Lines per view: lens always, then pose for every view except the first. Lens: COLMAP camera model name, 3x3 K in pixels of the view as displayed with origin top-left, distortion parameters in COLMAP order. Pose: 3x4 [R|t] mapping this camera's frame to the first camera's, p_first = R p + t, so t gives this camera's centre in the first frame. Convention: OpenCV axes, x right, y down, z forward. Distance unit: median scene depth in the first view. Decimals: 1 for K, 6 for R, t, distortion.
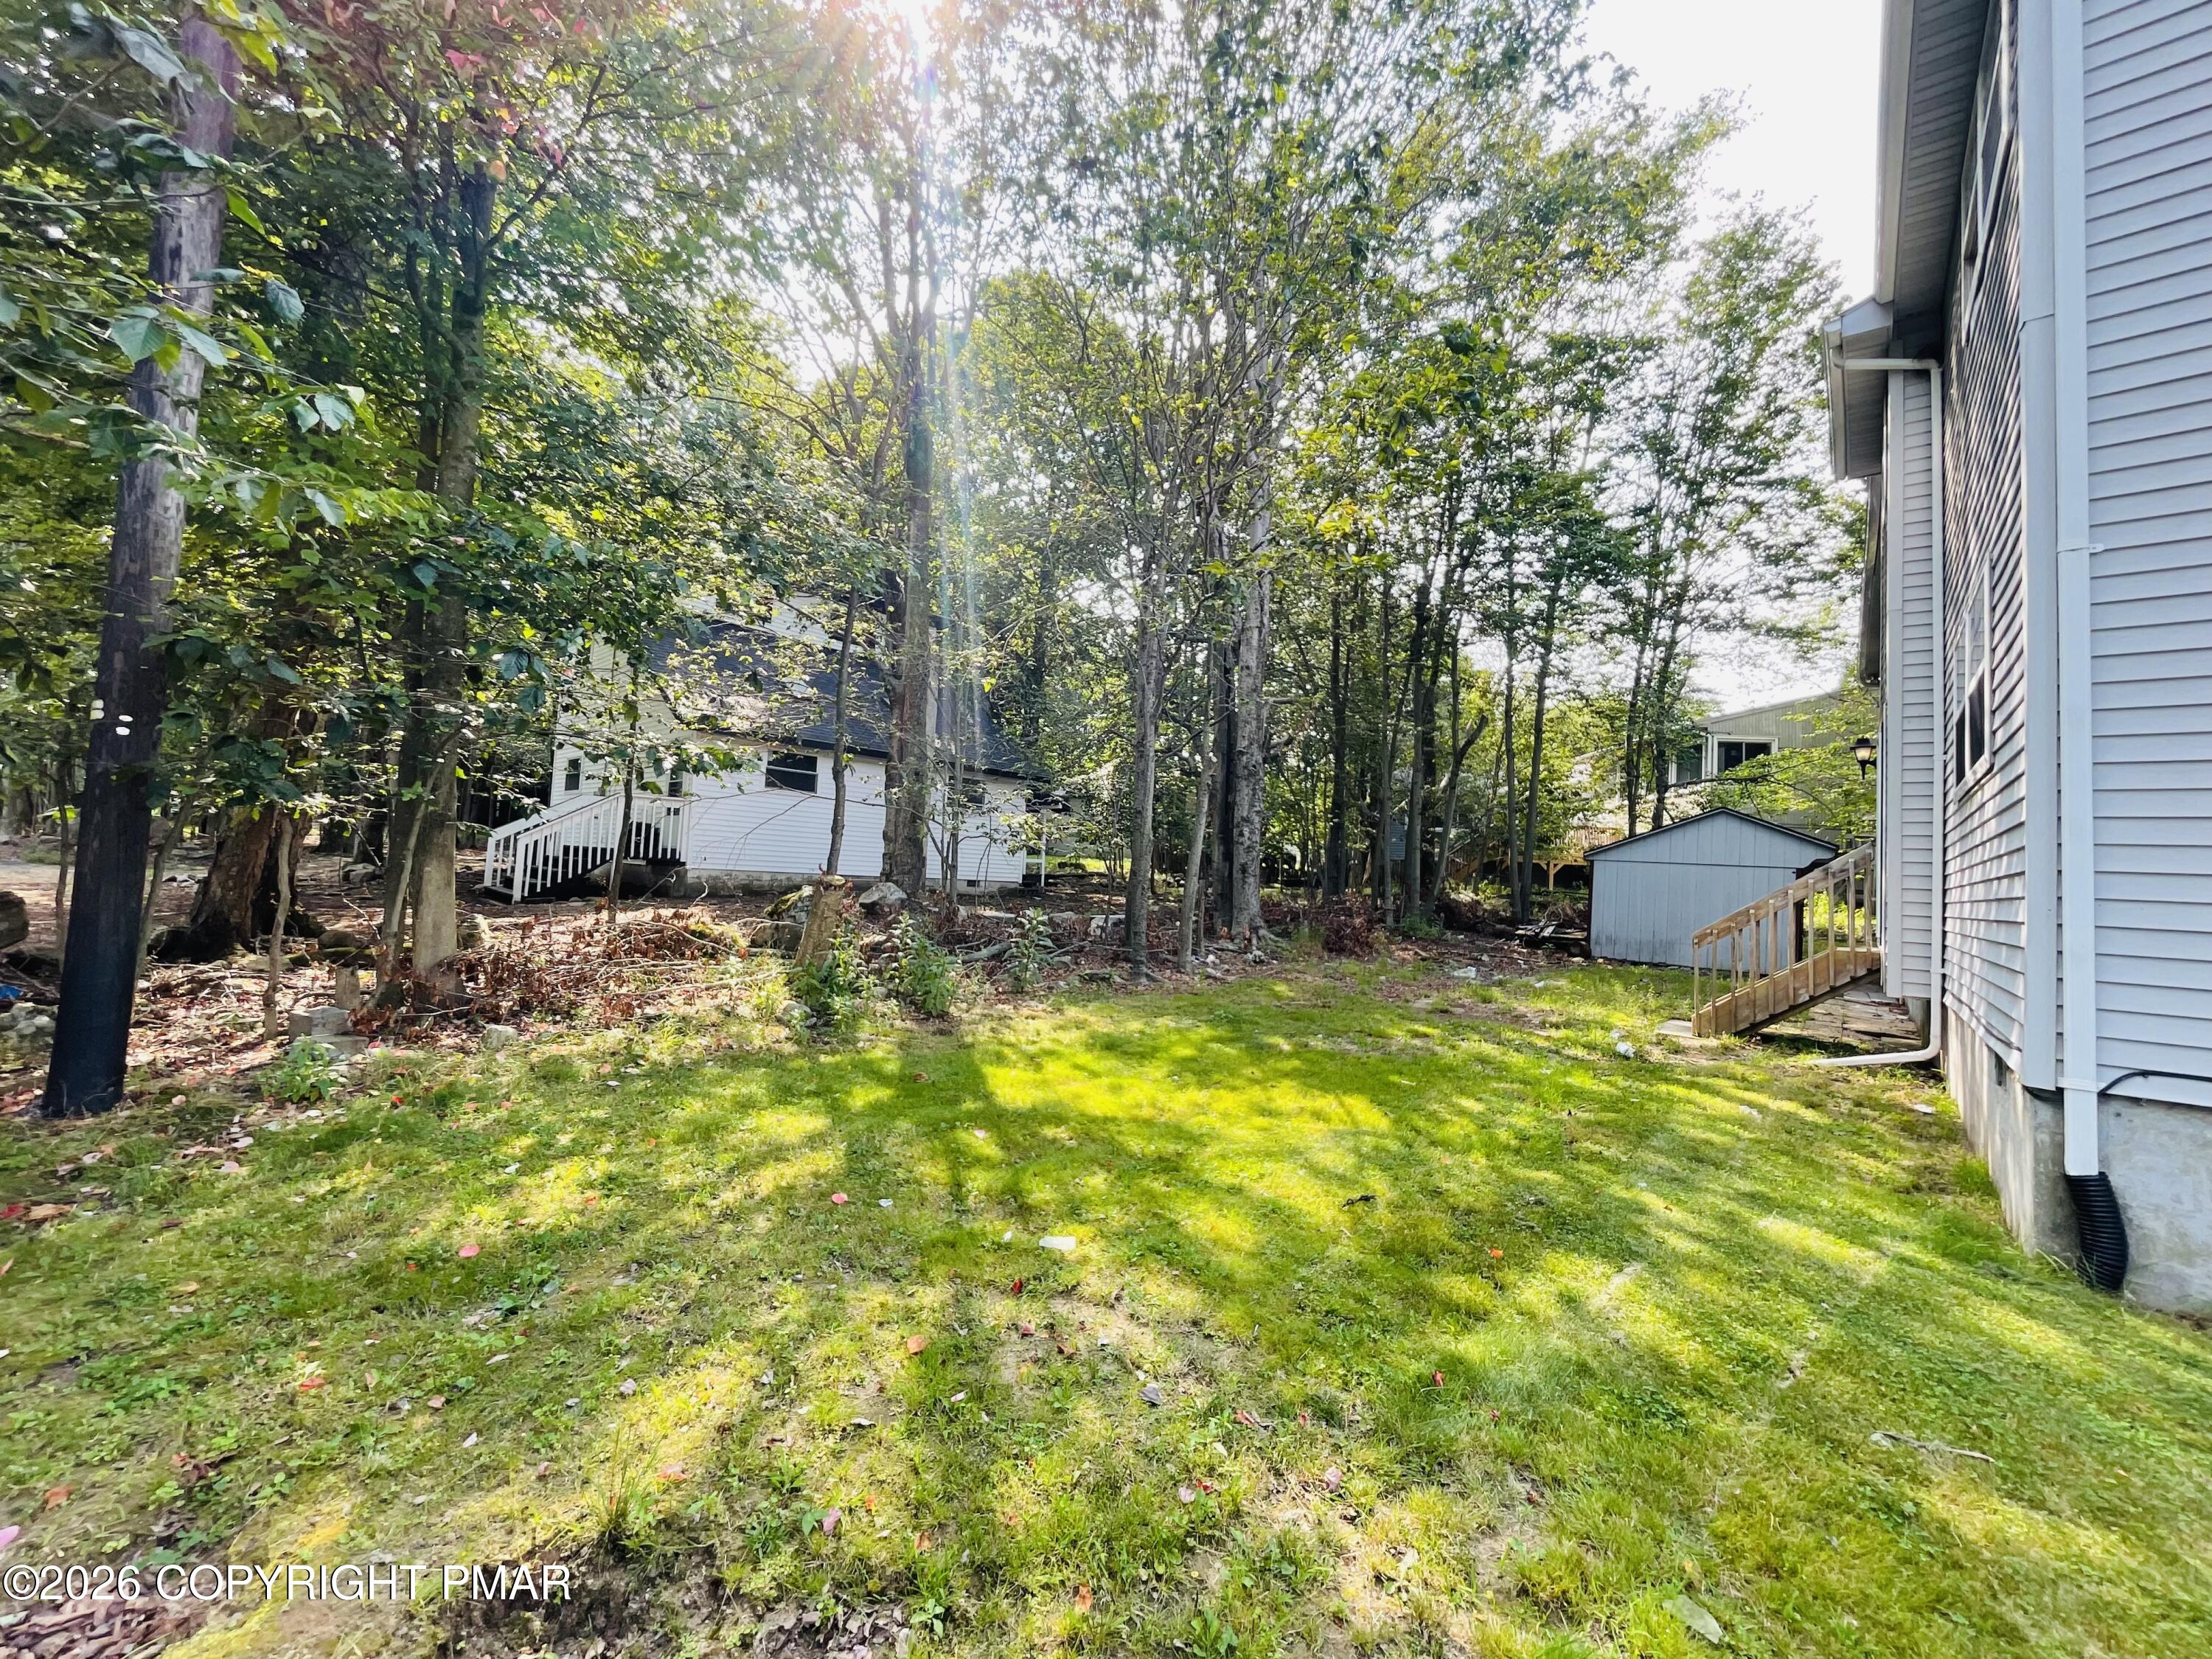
lens RADIAL K [[880.9, 0, 1107.4], [0, 880.9, 824.5], [0, 0, 1]] dist [-0.001125, -0.000059]
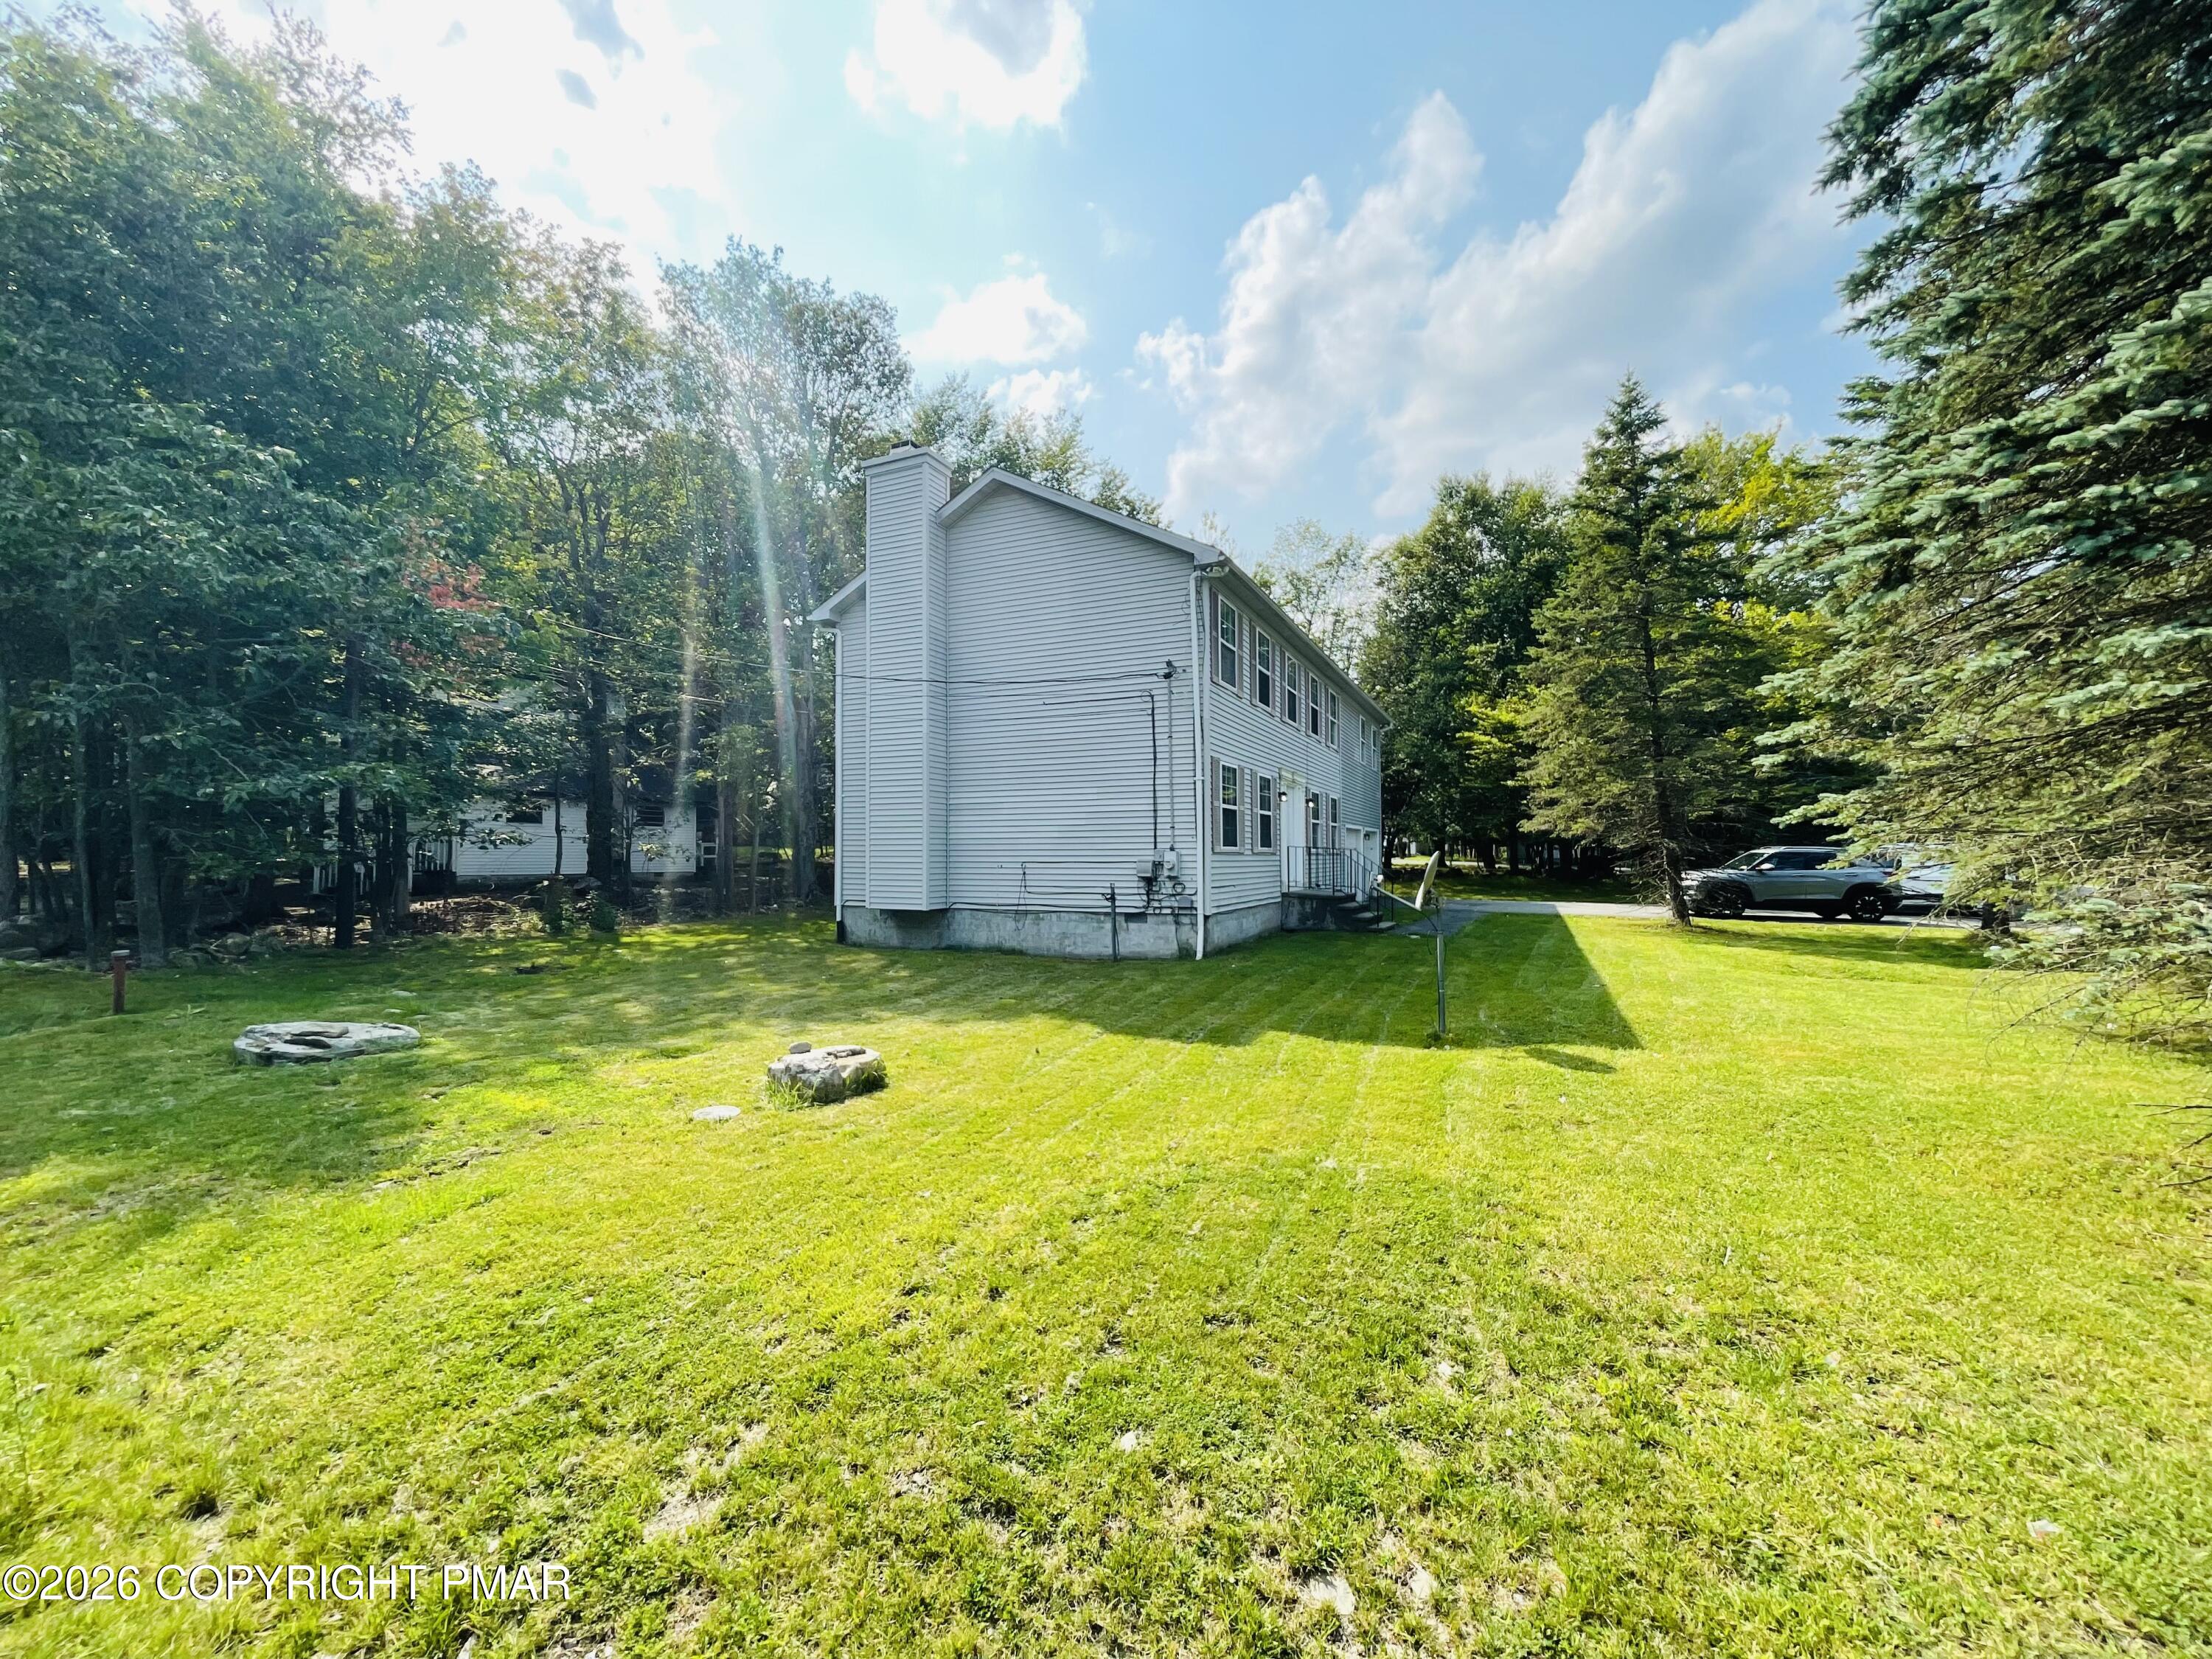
lens RADIAL K [[880.9, 0, 1099.6], [0, 880.9, 835.4], [0, 0, 1]] dist [-0.001125, -0.000059]
pose [[0.966759, -0.054050, 0.249912, 0.319355], [0.042507, 0.997775, 0.051361, -0.069192], [-0.252132, -0.039031, 0.966906, -1.033560]]
